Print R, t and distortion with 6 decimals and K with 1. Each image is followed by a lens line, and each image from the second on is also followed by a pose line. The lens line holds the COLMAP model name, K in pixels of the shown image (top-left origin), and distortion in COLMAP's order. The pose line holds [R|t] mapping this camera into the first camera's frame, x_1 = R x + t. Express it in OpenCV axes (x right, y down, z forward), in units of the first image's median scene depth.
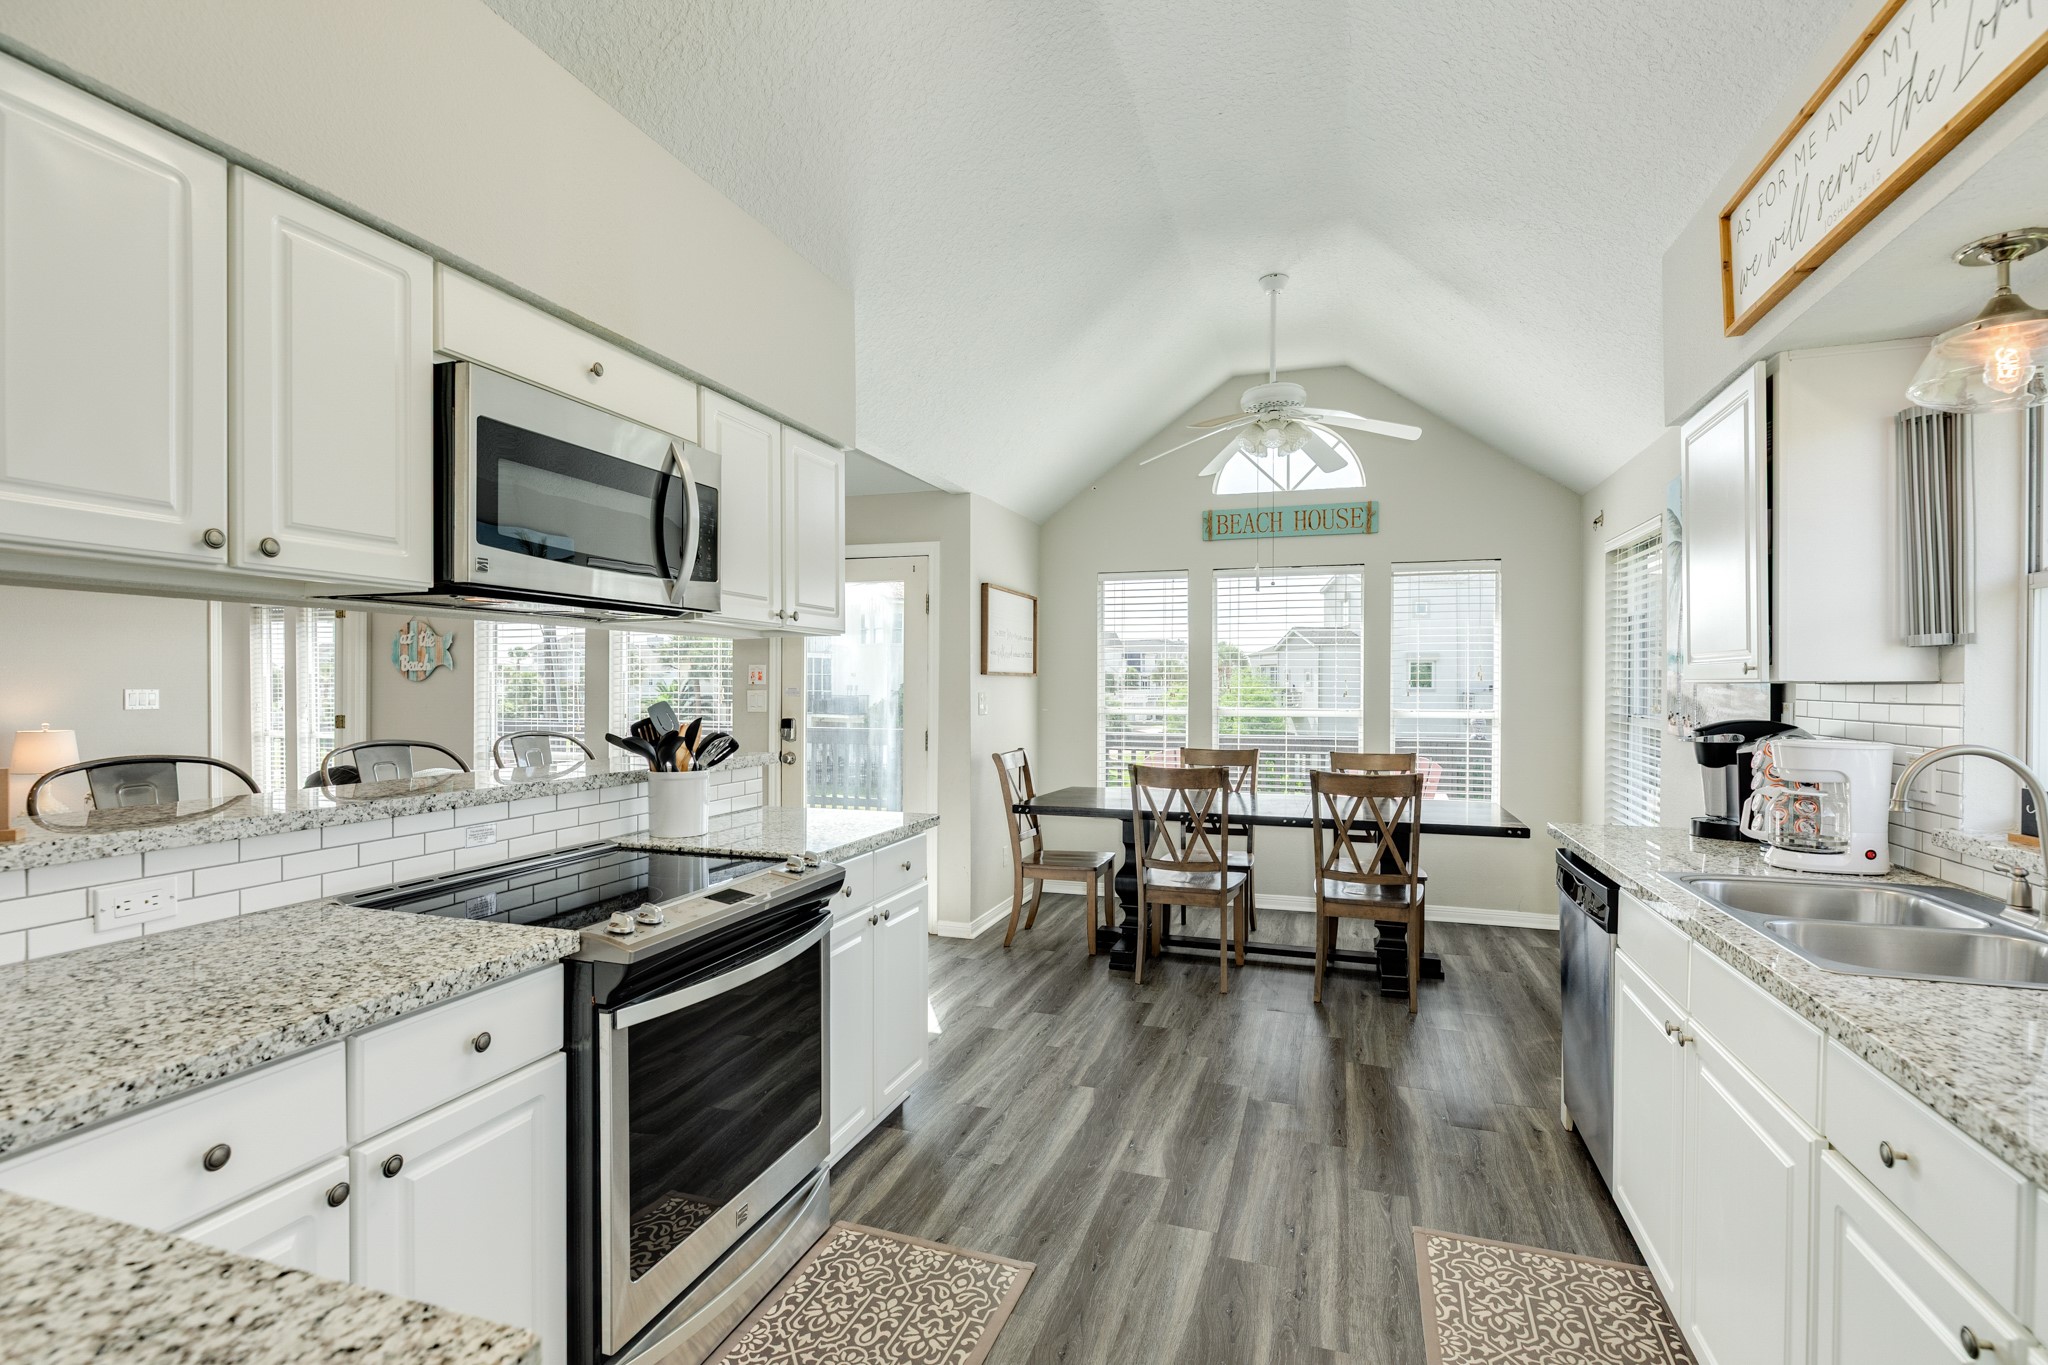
lens RADIAL K [[969.0, 0, 1024.0], [0, 969.0, 687.6], [0, 0, 1]] dist [-0.006450, 0.001328]
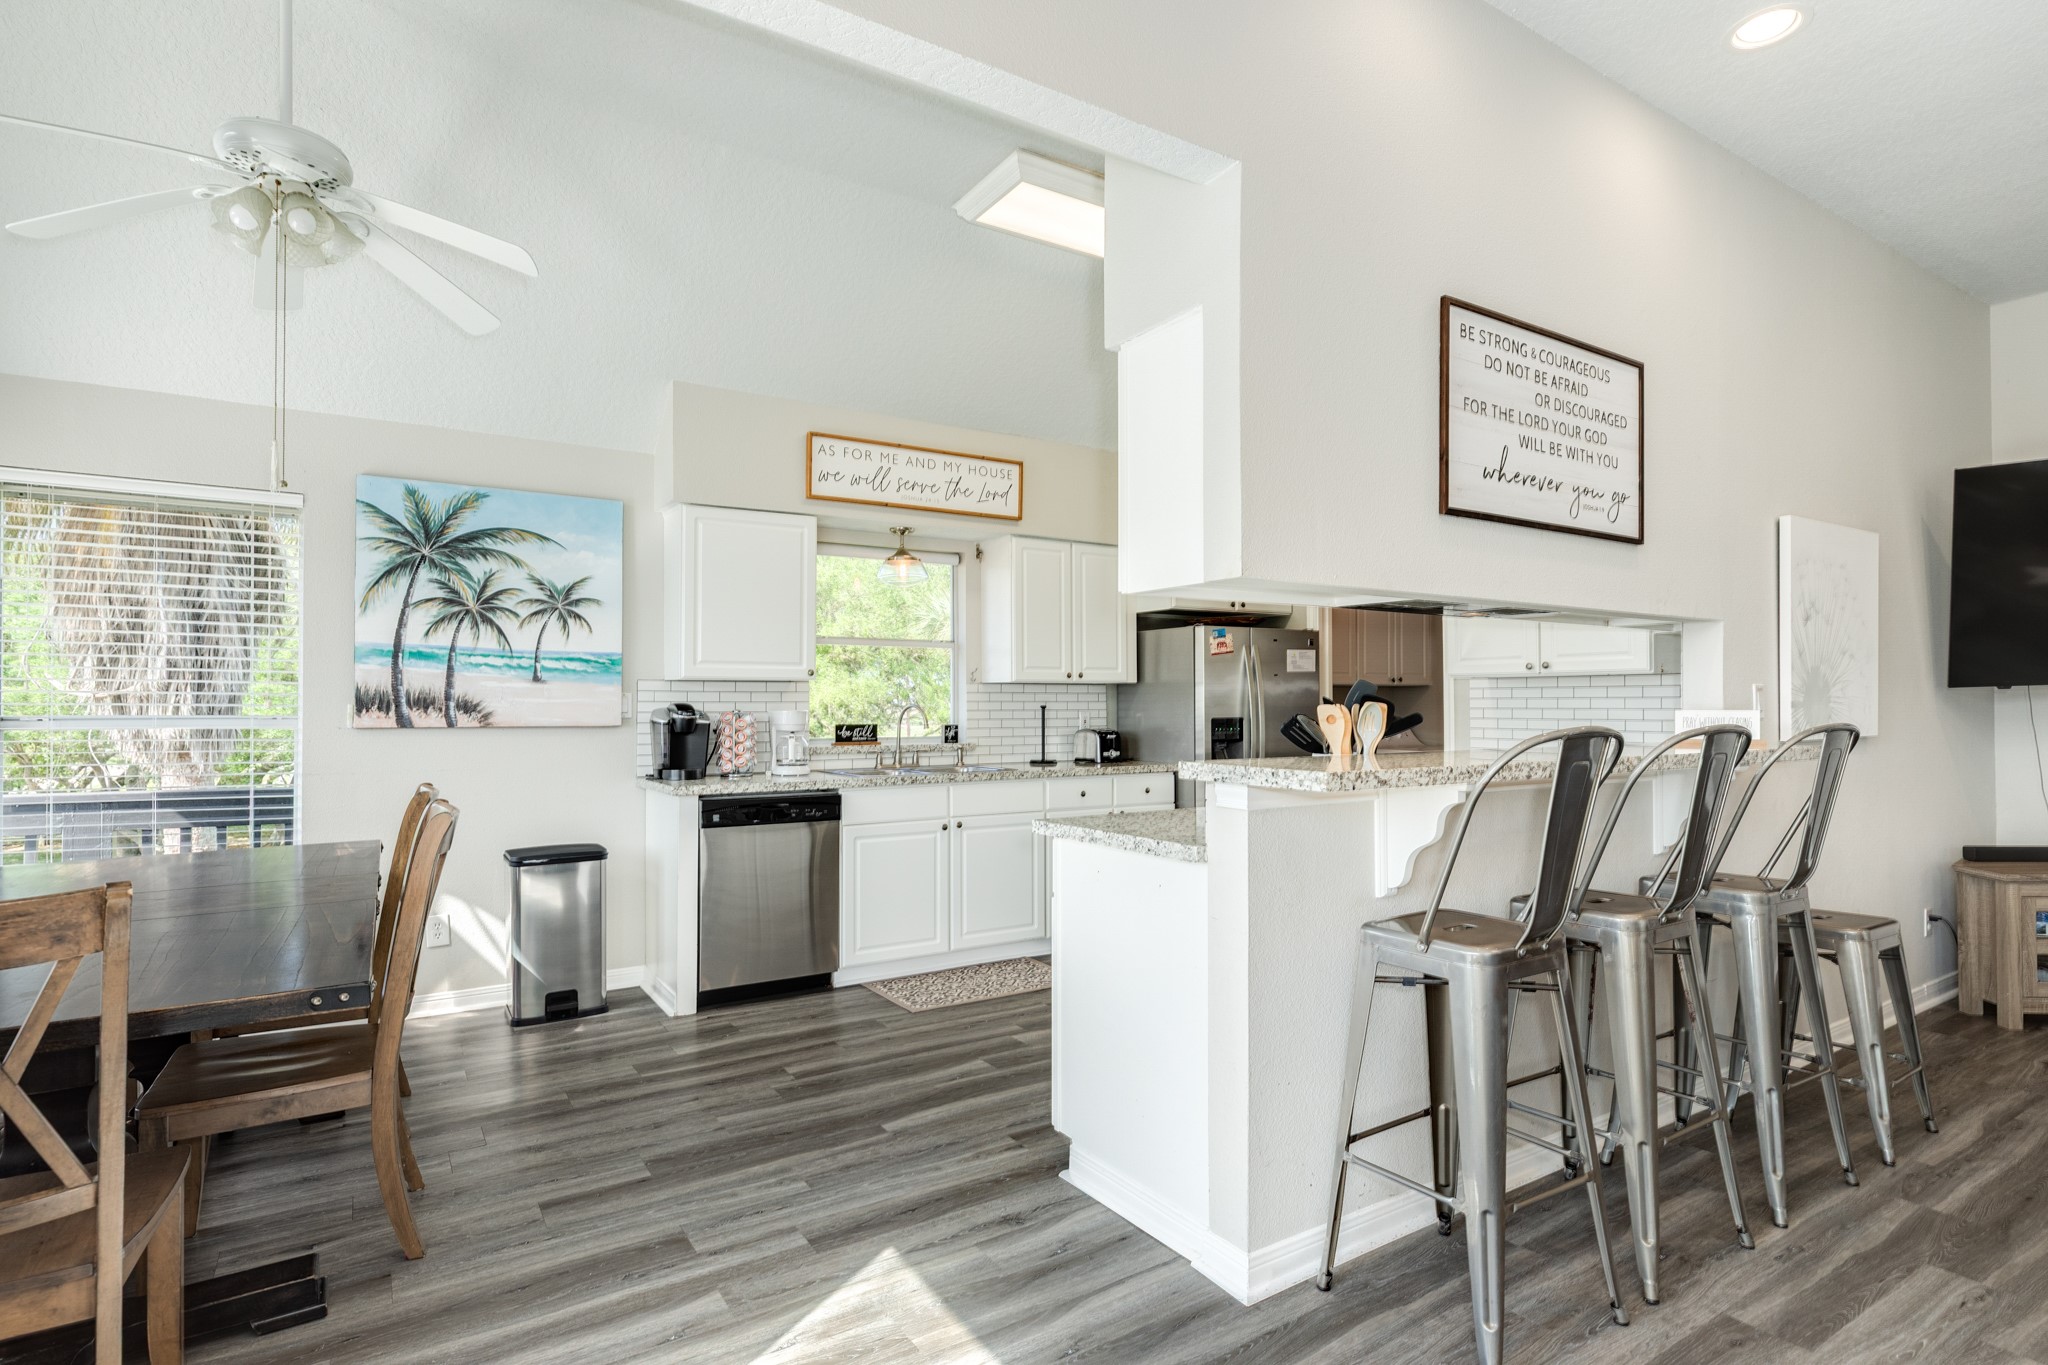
lens RADIAL K [[1027.2, 0, 1023.1], [0, 1027.2, 690.1], [0, 0, 1]] dist [-0.004410, 0.000279]
pose [[-0.773117, 0.010452, 0.634177, -0.391929], [0.004033, 0.999925, -0.011563, 0.018206], [-0.634251, -0.006382, -0.773101, 1.032621]]
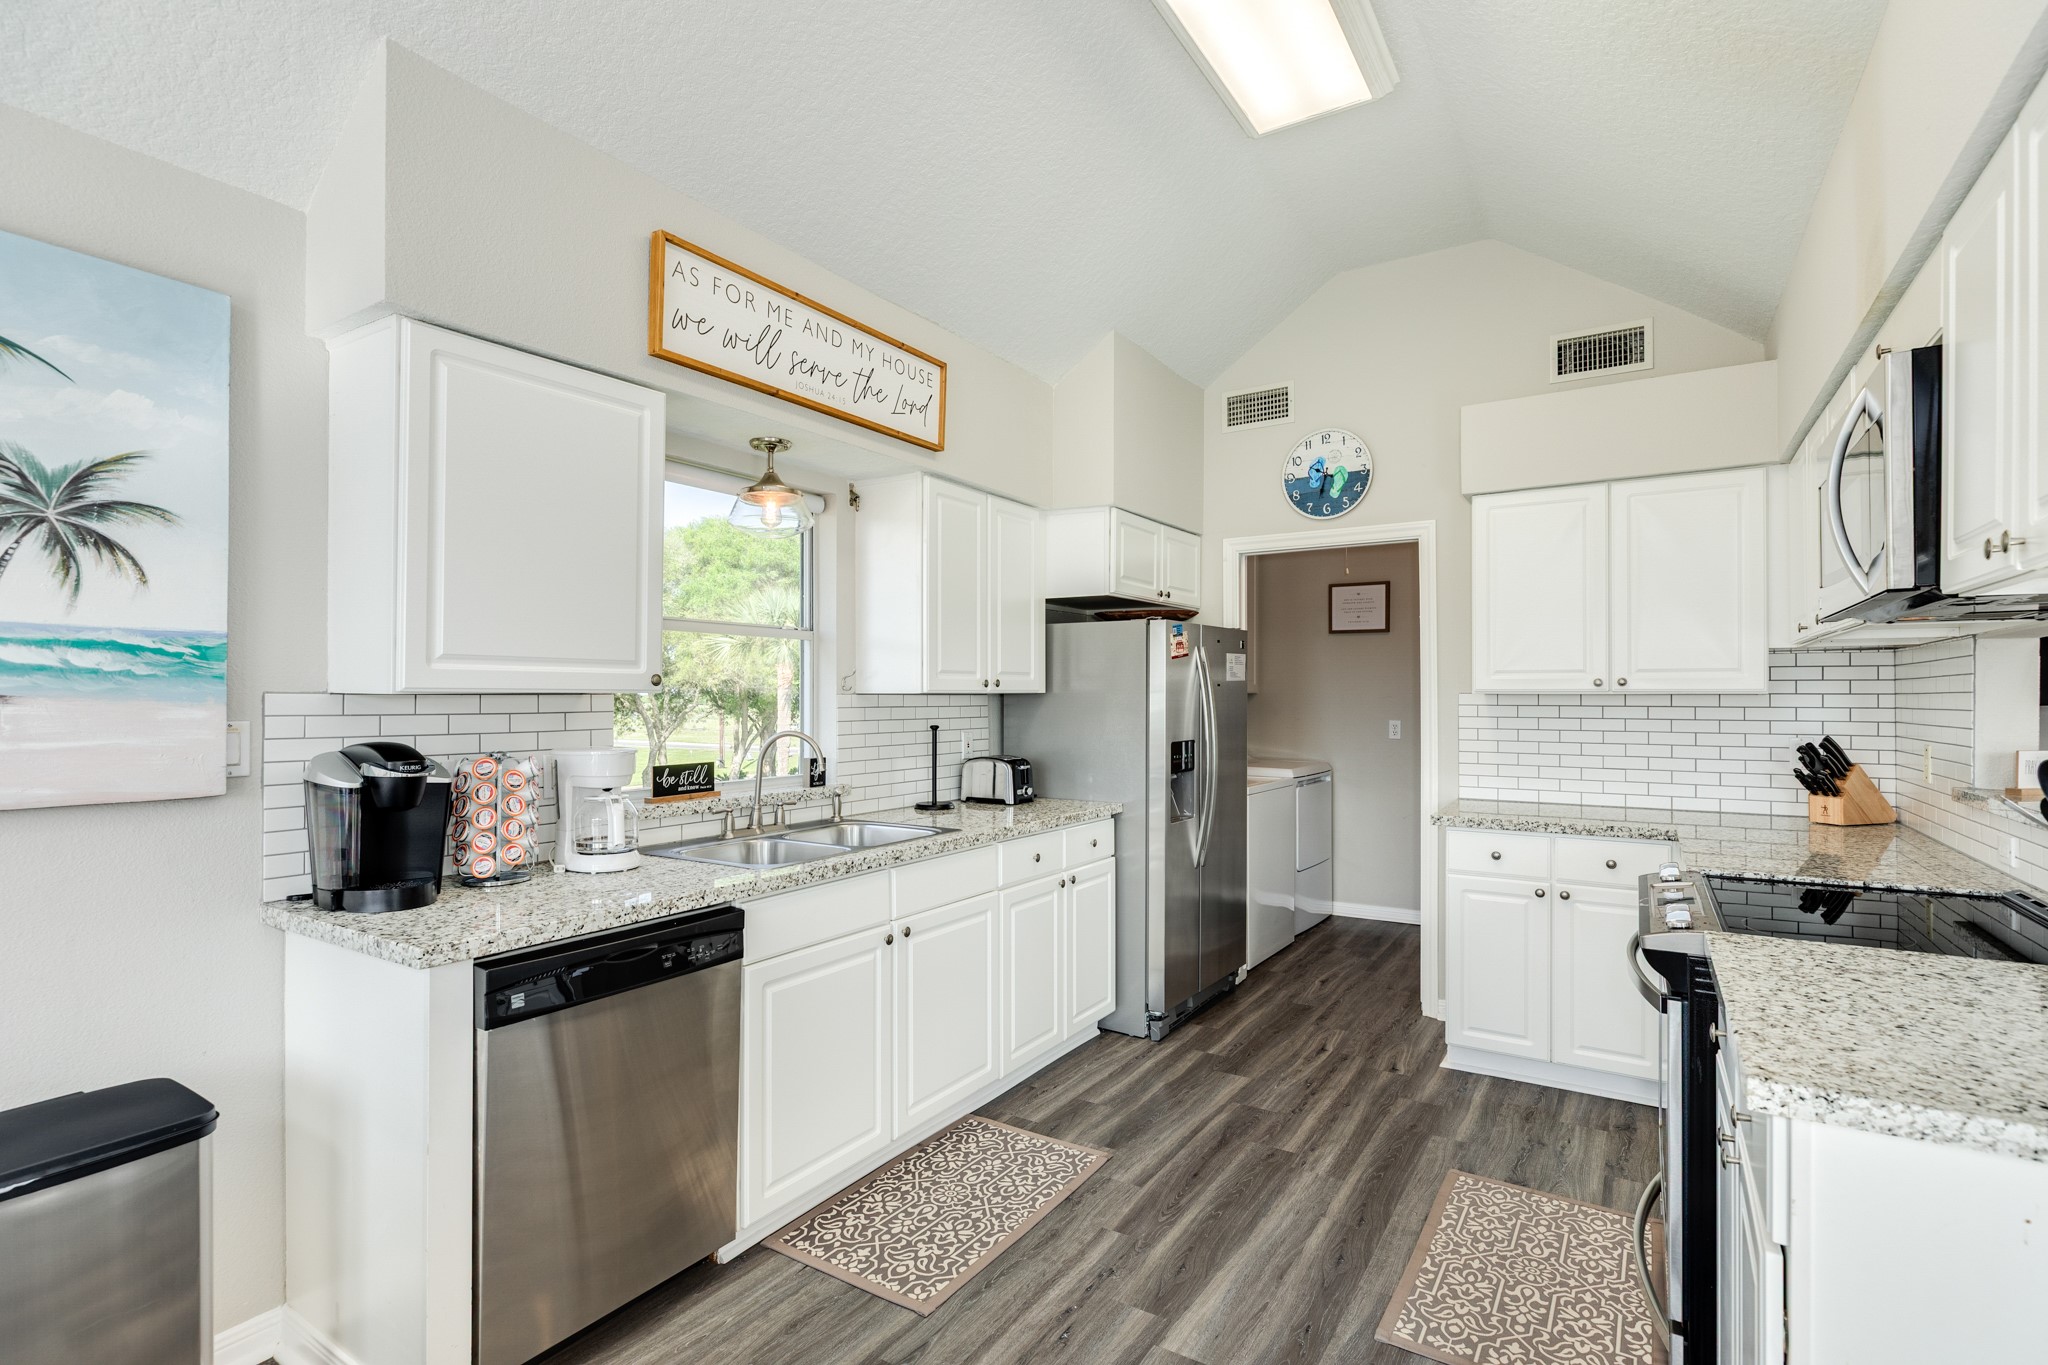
lens RADIAL K [[969.0, 0, 1024.0], [0, 969.0, 687.6], [0, 0, 1]] dist [-0.006450, 0.001328]
pose [[-0.967730, -0.000529, 0.251988, 0.045186], [-0.001601, 0.999991, -0.004050, -0.003236], [-0.251983, -0.004323, -0.967722, 0.851016]]
